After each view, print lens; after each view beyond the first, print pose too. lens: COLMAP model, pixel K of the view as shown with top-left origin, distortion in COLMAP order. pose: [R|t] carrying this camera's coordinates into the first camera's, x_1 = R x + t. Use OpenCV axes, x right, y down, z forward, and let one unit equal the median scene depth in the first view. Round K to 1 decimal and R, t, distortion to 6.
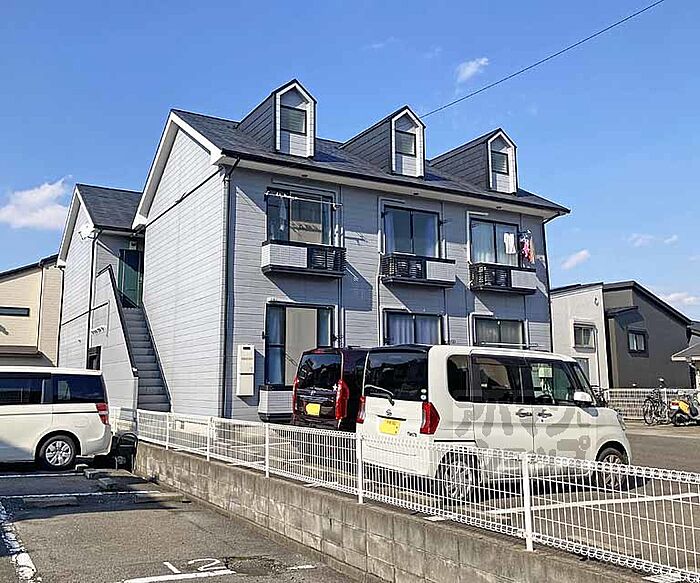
lens RADIAL K [[664.3, 0, 350.0], [0, 664.3, 291.5], [0, 0, 1]] dist [0.198338, -0.719389]
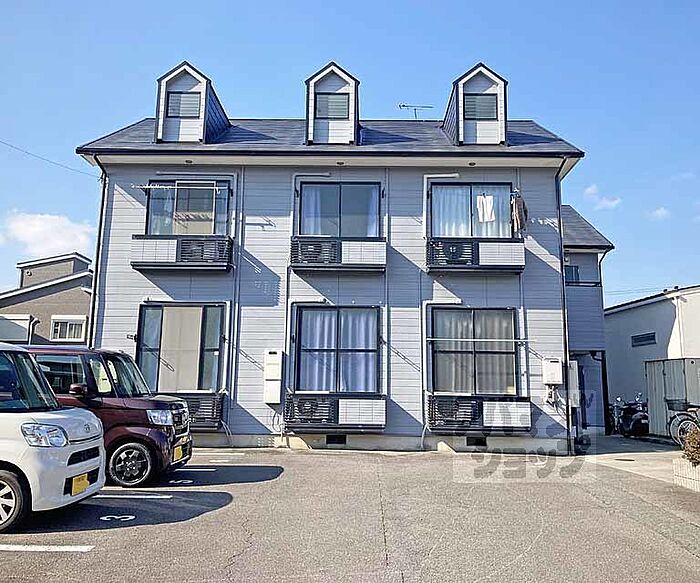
lens RADIAL K [[664.3, 0, 350.0], [0, 664.3, 291.5], [0, 0, 1]] dist [0.198338, -0.719389]
pose [[0.873408, -0.065160, -0.482610, 0.490012], [0.058537, 0.997870, -0.028790, 0.037886], [0.483458, -0.003105, 0.875362, 0.266132]]
